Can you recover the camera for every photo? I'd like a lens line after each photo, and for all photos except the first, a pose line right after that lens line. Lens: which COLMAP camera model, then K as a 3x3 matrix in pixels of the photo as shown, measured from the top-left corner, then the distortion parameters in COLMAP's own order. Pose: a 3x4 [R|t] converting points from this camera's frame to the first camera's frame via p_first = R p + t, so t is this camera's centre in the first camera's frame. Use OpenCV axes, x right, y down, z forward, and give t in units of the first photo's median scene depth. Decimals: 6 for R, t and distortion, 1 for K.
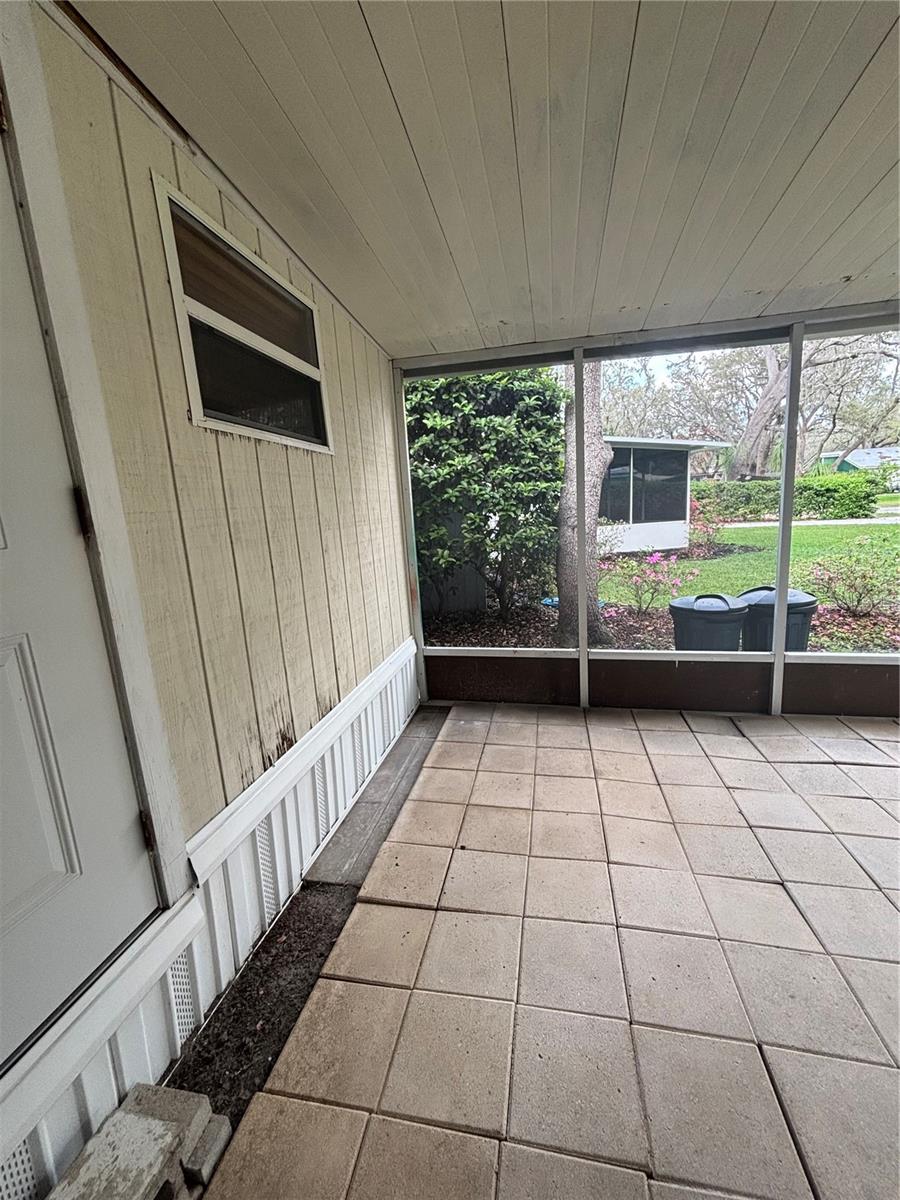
lens RADIAL K [[482.1, 0, 450.0], [0, 482.1, 600.0], [0, 0, 1]] dist [-0.005033, 0.000197]
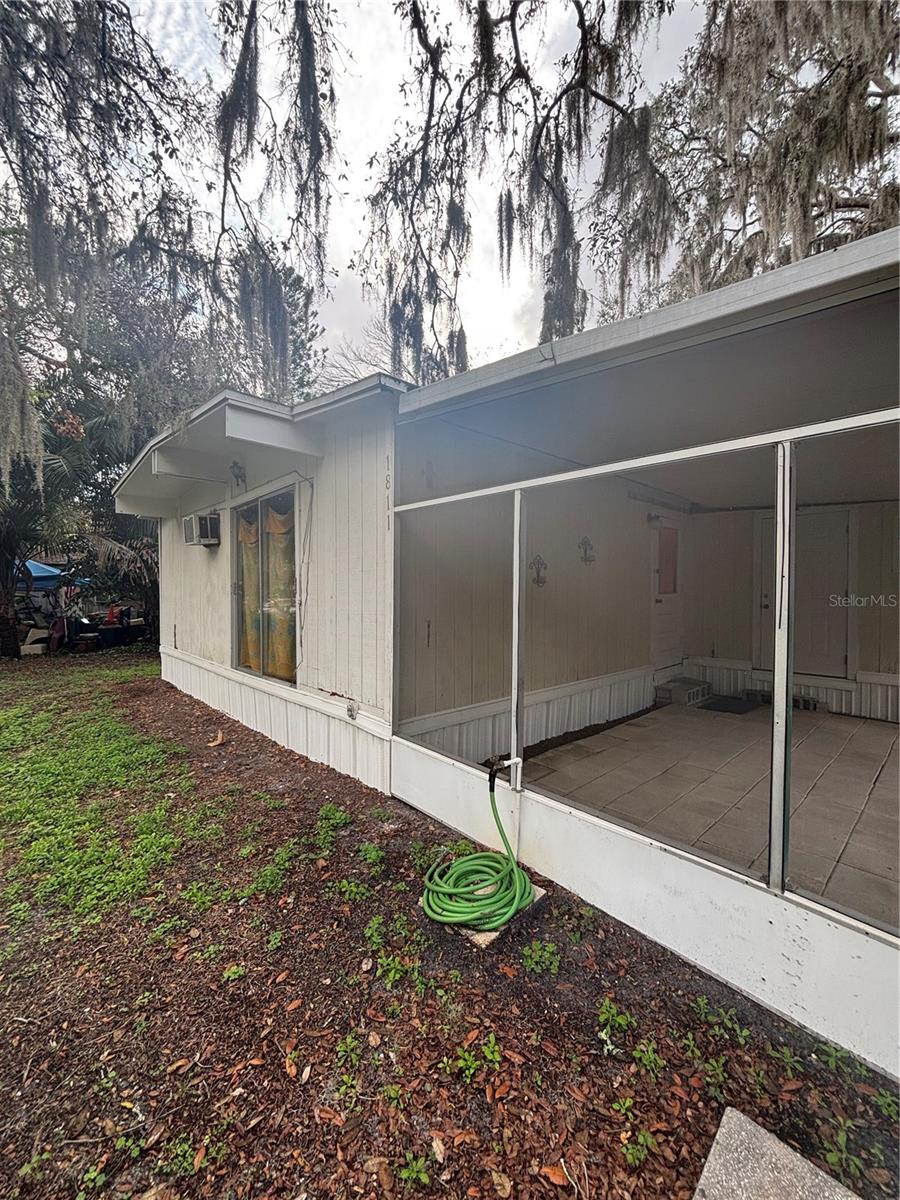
lens RADIAL K [[480.7, 0, 450.0], [0, 480.7, 600.0], [0, 0, 1]] dist [-0.000647, -0.000071]
pose [[-0.568476, 0.075638, -0.819216, 1.895059], [-0.115188, 0.978639, 0.170289, -0.160018], [0.814596, 0.191169, -0.547620, 0.097418]]
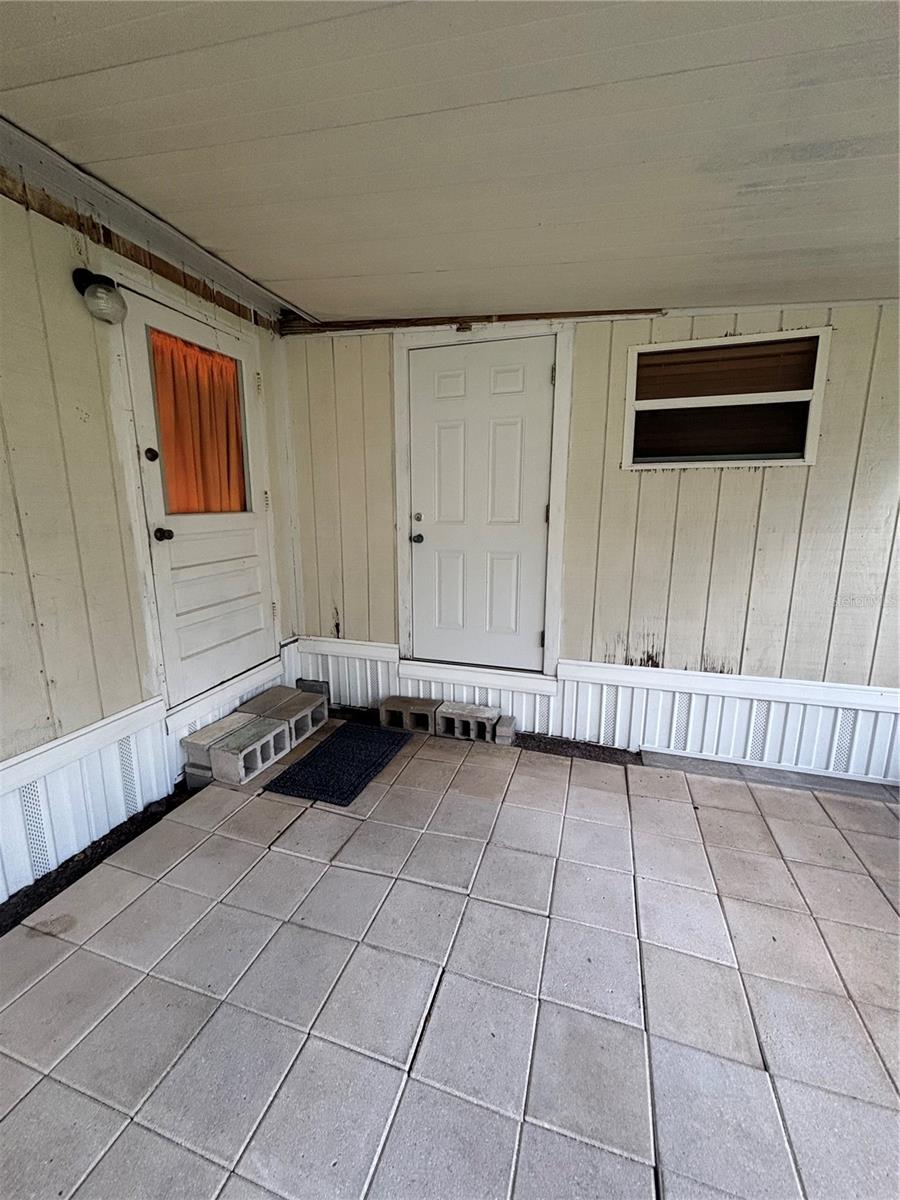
lens RADIAL K [[481.6, 0, 449.0], [0, 481.6, 598.9], [0, 0, 1]] dist [0.009231, -0.000443]
pose [[-0.097887, 0.251761, -0.962826, 0.621756], [-0.172432, 0.948549, 0.265558, -0.106138], [0.980146, 0.192016, -0.049439, 0.203695]]
